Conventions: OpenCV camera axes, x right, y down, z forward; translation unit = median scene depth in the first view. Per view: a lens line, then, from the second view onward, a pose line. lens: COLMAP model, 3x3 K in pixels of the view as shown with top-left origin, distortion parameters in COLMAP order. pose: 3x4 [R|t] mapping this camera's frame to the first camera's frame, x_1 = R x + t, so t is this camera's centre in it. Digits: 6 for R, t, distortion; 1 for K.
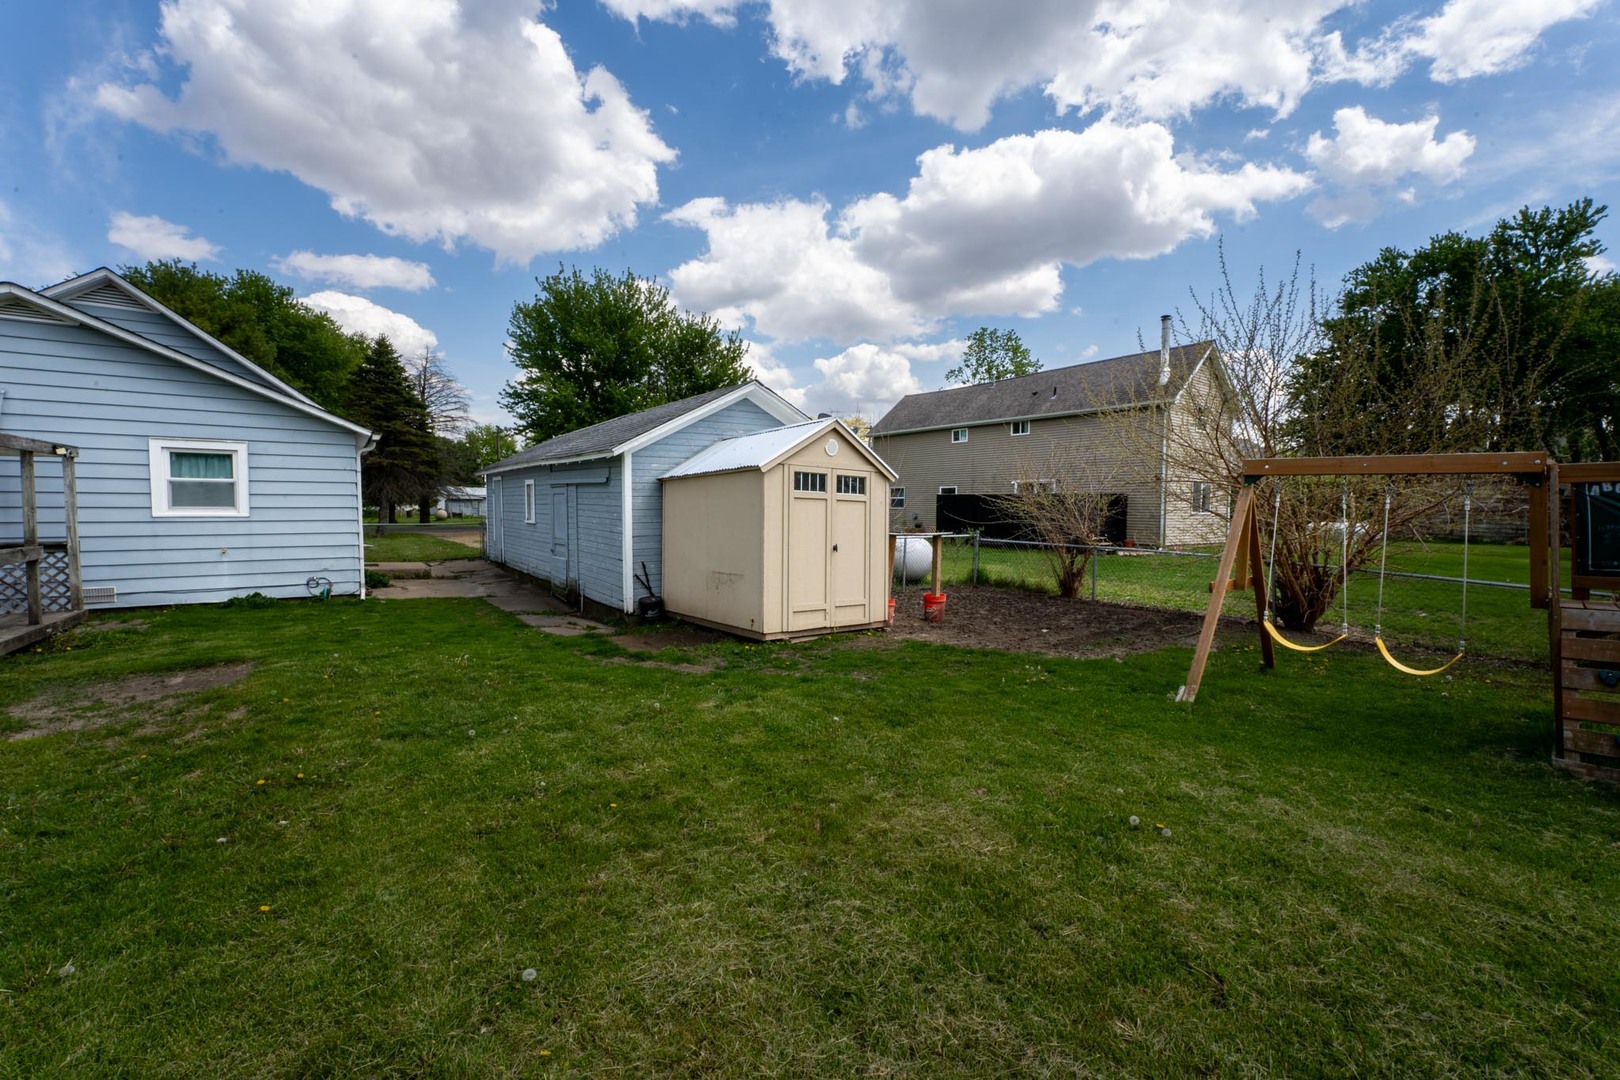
lens RADIAL K [[665.9, 0, 819.4], [0, 665.9, 542.1], [0, 0, 1]] dist [-0.016349, -0.000537]
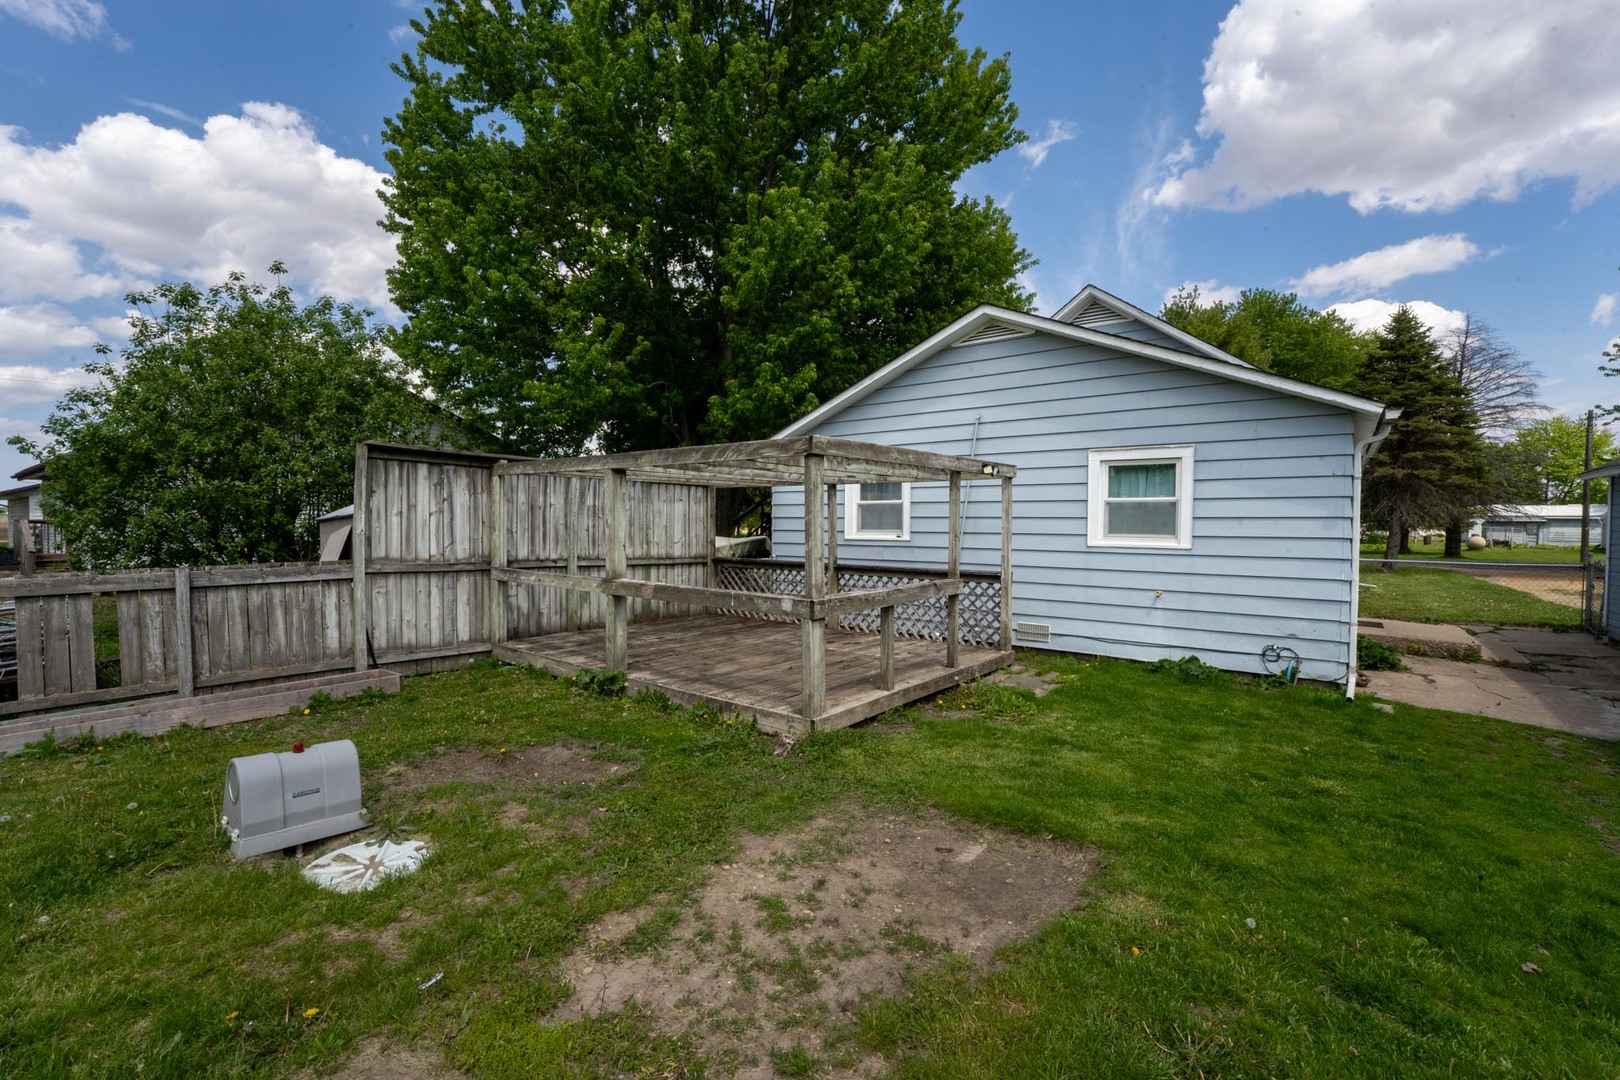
lens RADIAL K [[665.9, 0, 819.4], [0, 665.9, 542.1], [0, 0, 1]] dist [-0.016349, -0.000537]
pose [[0.269689, 0.023720, -0.962655, -0.257158], [-0.057043, 0.998335, 0.008619, -0.026765], [0.961257, 0.052588, 0.270592, 0.378570]]
